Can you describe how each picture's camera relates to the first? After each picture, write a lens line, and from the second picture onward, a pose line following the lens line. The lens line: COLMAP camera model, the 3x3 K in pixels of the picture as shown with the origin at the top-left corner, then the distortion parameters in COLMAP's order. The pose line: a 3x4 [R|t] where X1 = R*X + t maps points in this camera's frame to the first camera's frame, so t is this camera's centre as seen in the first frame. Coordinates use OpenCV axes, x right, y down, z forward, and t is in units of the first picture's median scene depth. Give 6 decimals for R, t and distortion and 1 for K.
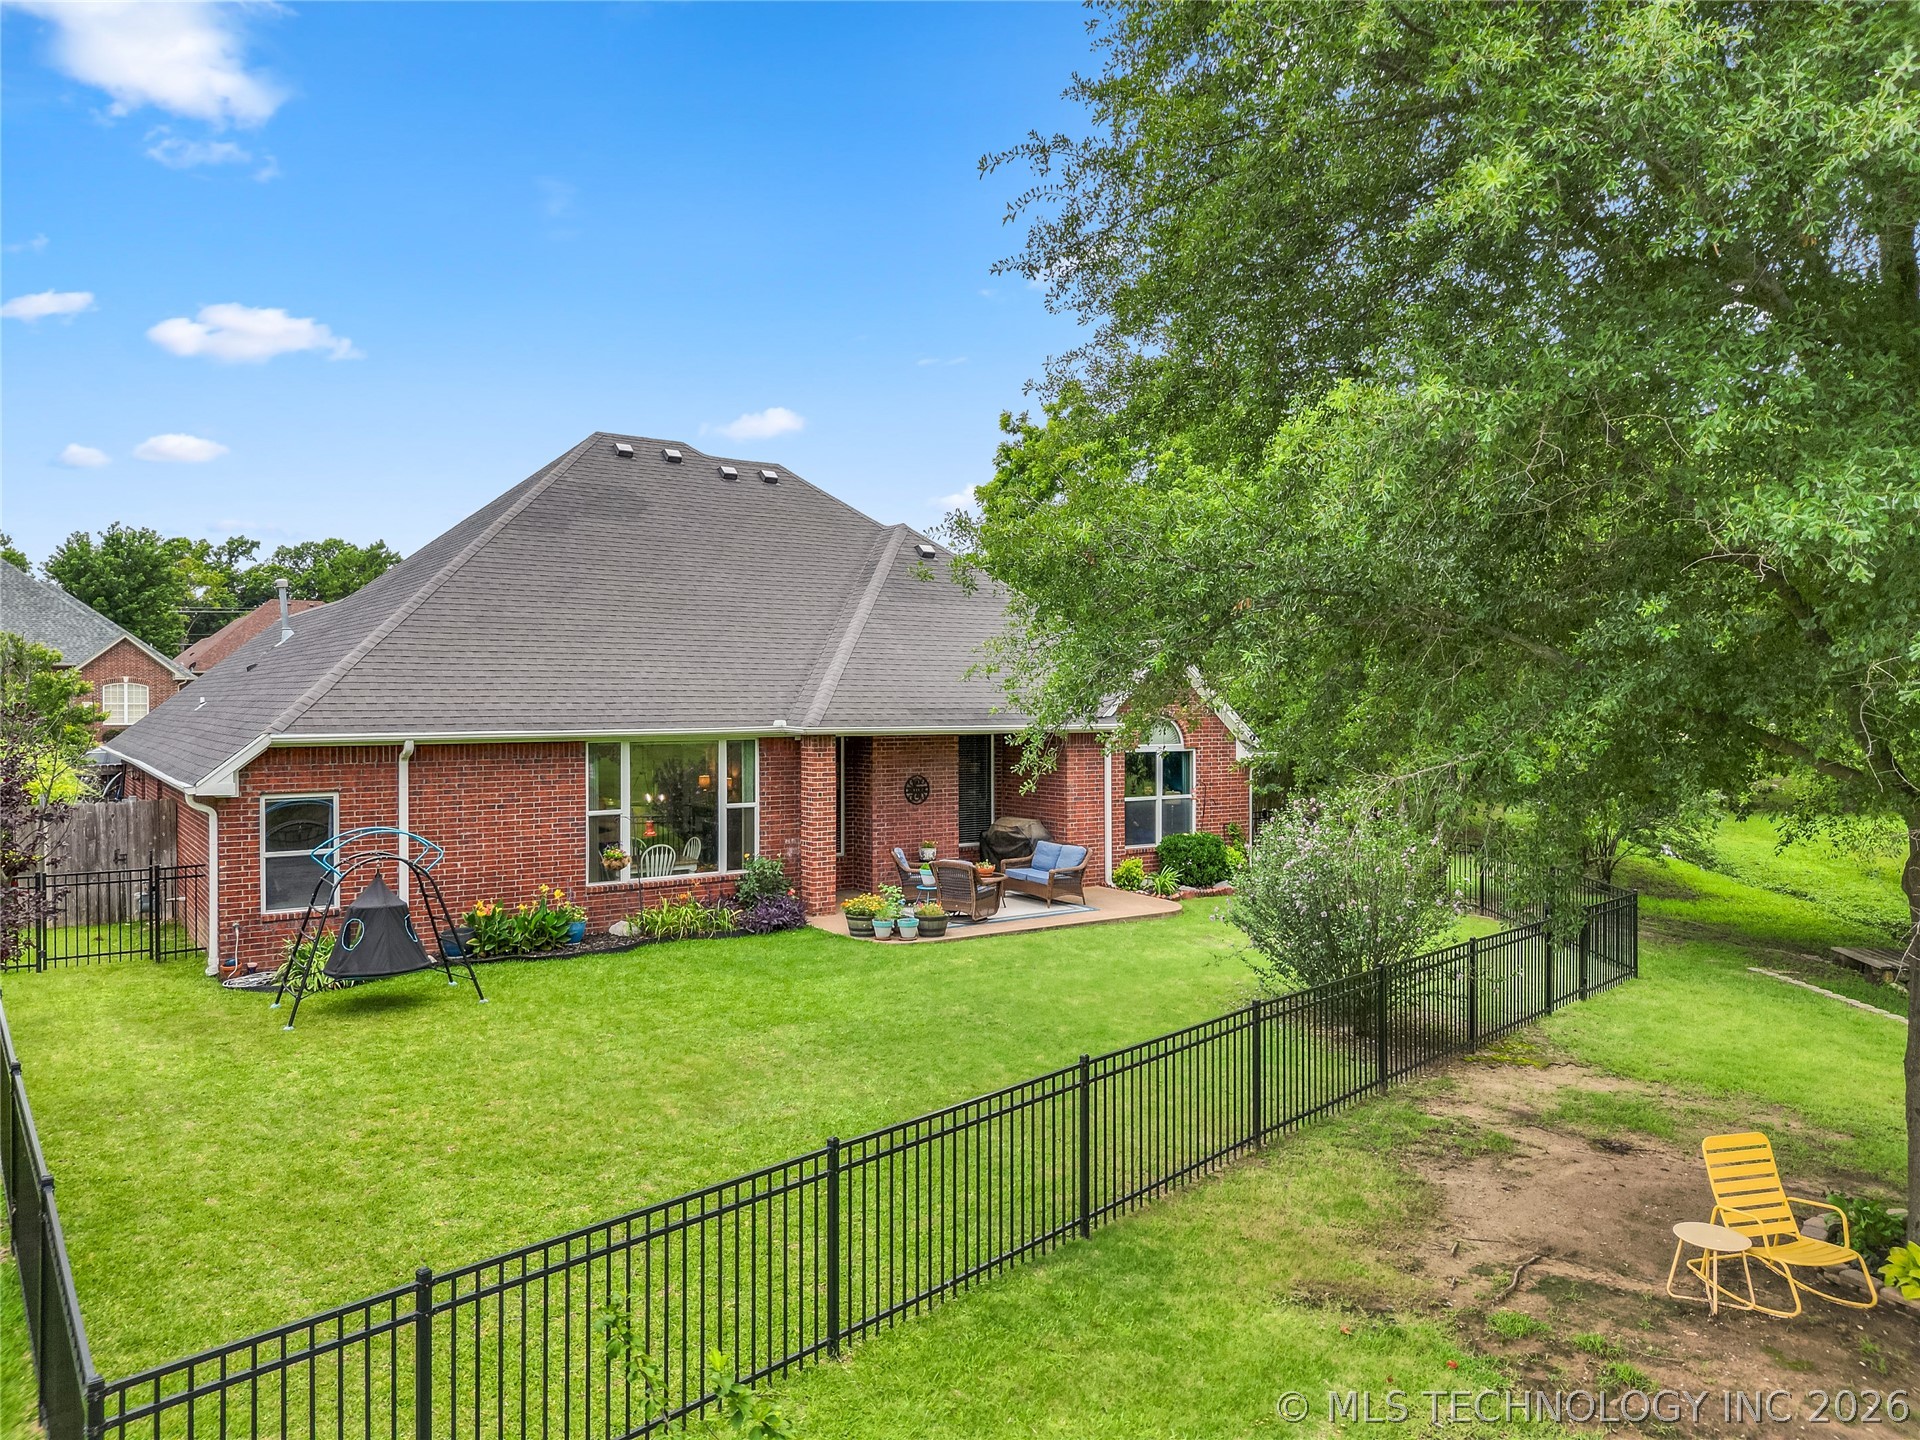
lens RADIAL K [[1512.9, 0, 1016.2], [0, 1512.9, 719.8], [0, 0, 1]] dist [0.080816, -0.063129]
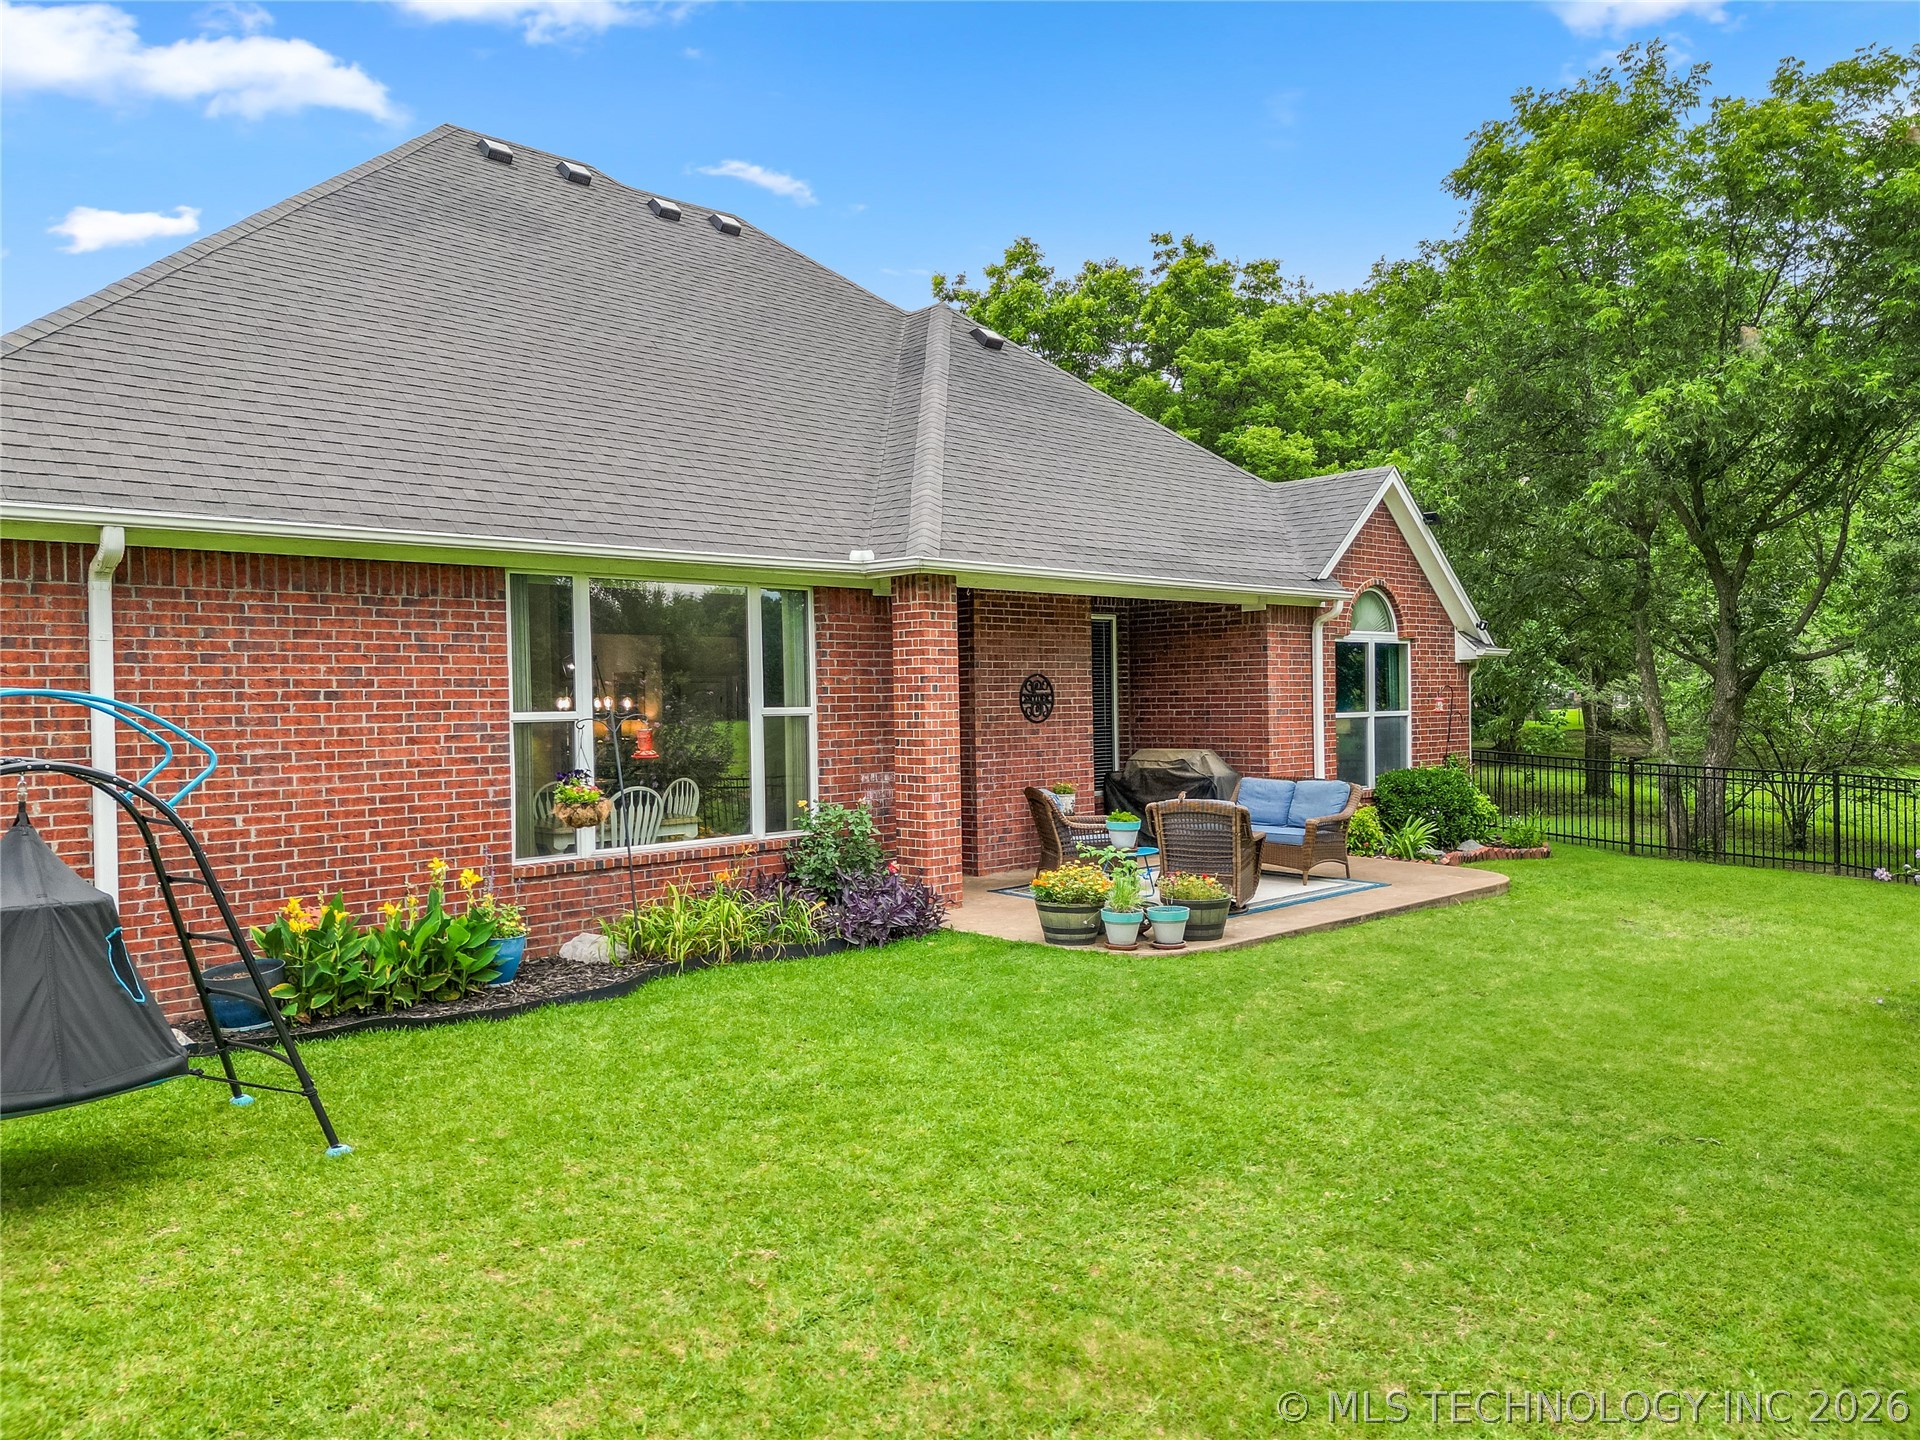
lens RADIAL K [[1512.9, 0, 1016.2], [0, 1512.9, 719.8], [0, 0, 1]] dist [0.080816, -0.063129]
pose [[0.988948, -0.019799, 0.146935, -0.195193], [0.020418, 0.999788, -0.002705, 0.067876], [-0.146850, 0.005675, 0.989142, 0.494639]]
